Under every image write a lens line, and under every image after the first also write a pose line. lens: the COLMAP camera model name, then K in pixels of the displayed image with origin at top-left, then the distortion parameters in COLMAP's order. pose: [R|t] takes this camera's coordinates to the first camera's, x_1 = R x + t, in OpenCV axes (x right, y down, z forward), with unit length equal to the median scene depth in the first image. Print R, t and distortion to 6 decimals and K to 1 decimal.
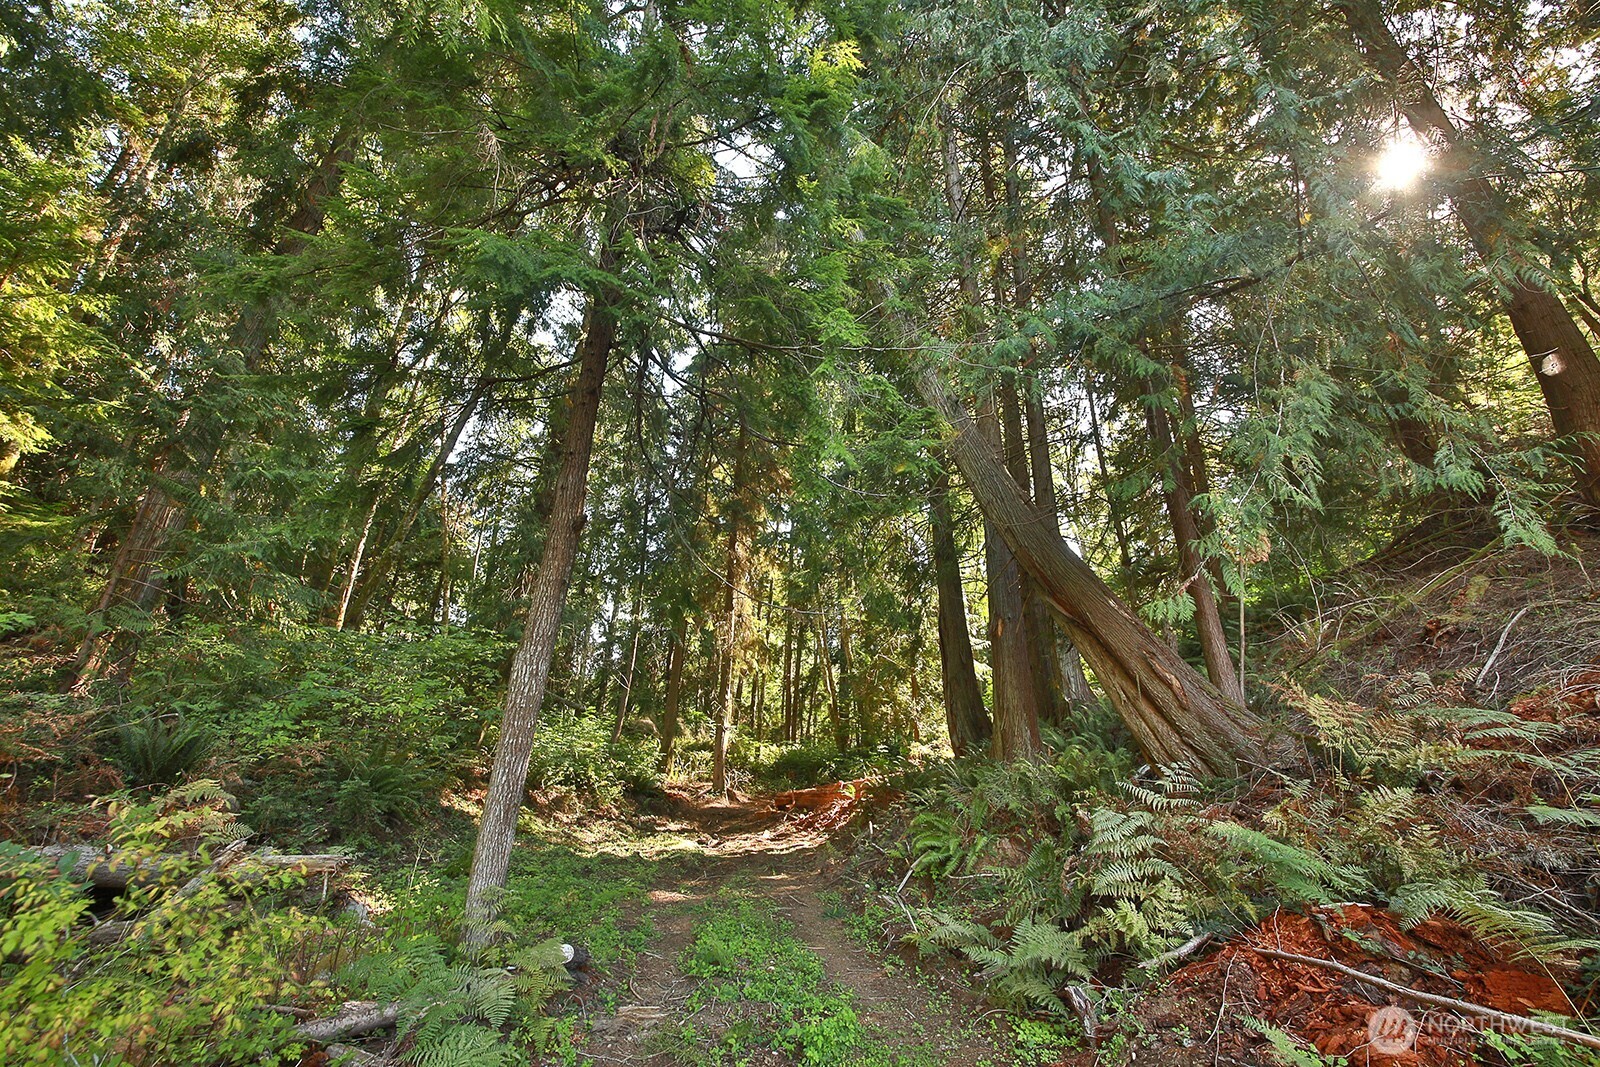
lens RADIAL K [[566.8, 0, 800.0], [0, 566.8, 533.5], [0, 0, 1]] dist [-0.000002, -0.000006]
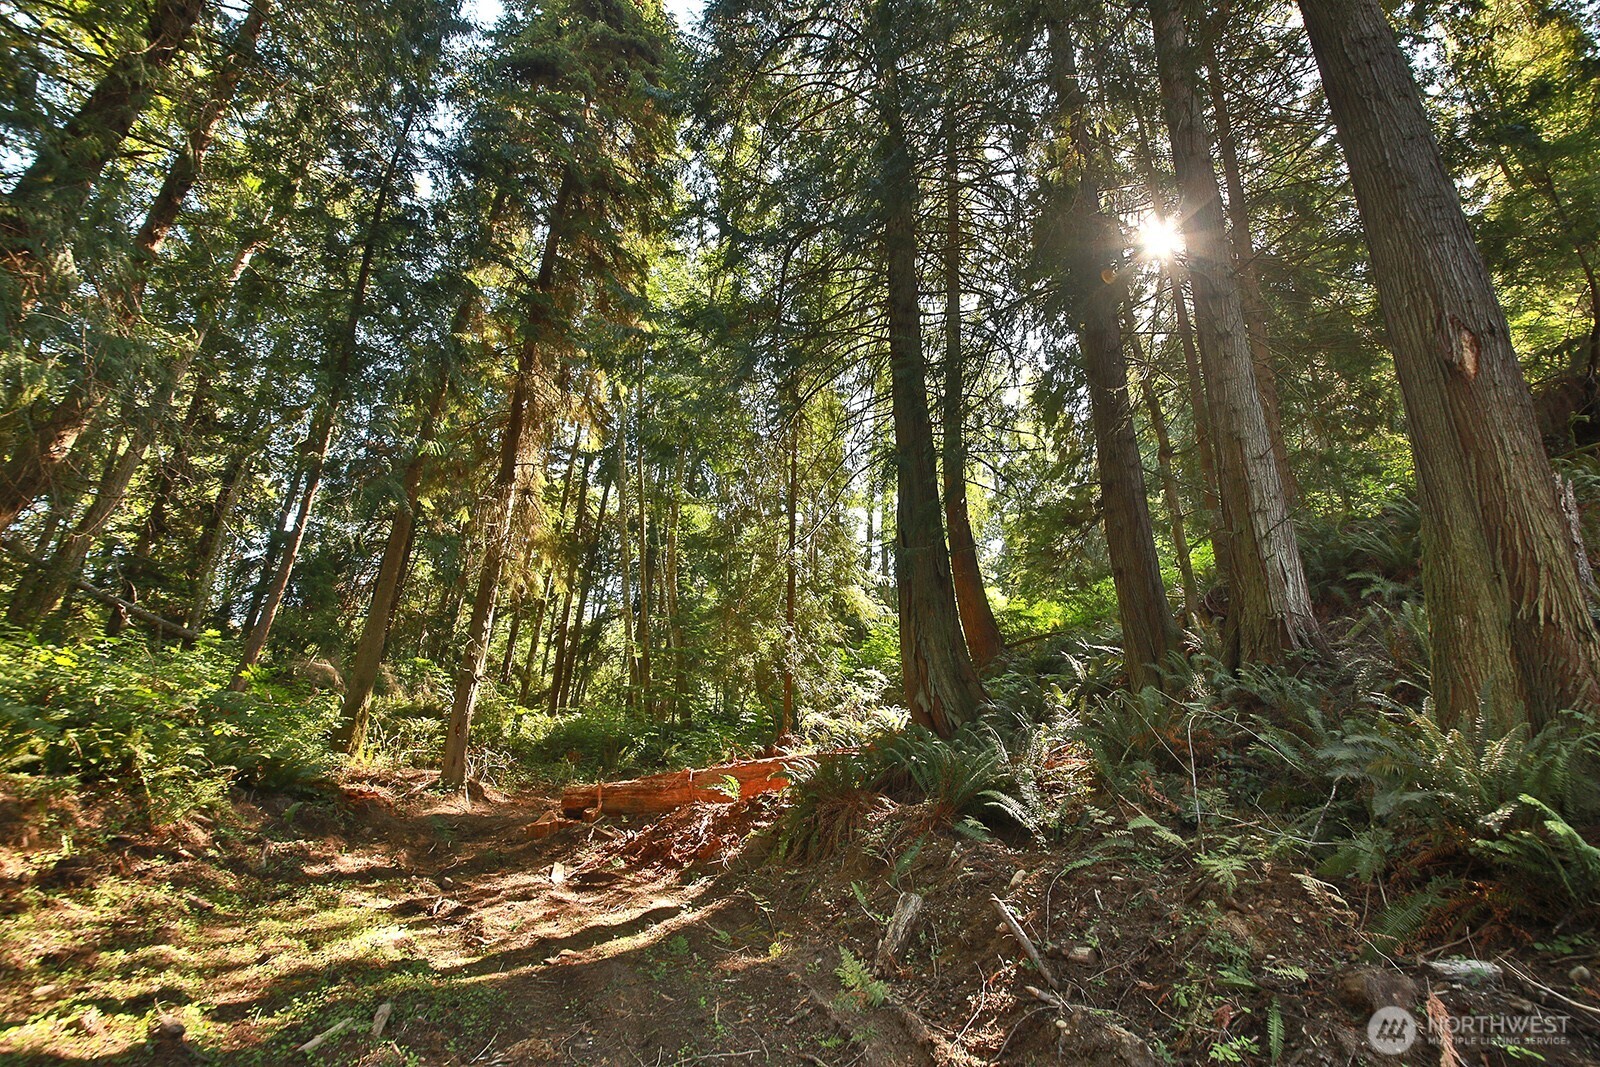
lens RADIAL K [[645.6, 0, 800.0], [0, 645.6, 533.5], [0, 0, 1]] dist [0.000877, -0.018404]
pose [[0.935078, 0.117676, 0.334336, -0.064394], [-0.140854, 0.988968, 0.045859, 0.131642], [-0.325251, -0.089974, 0.941338, 0.312896]]
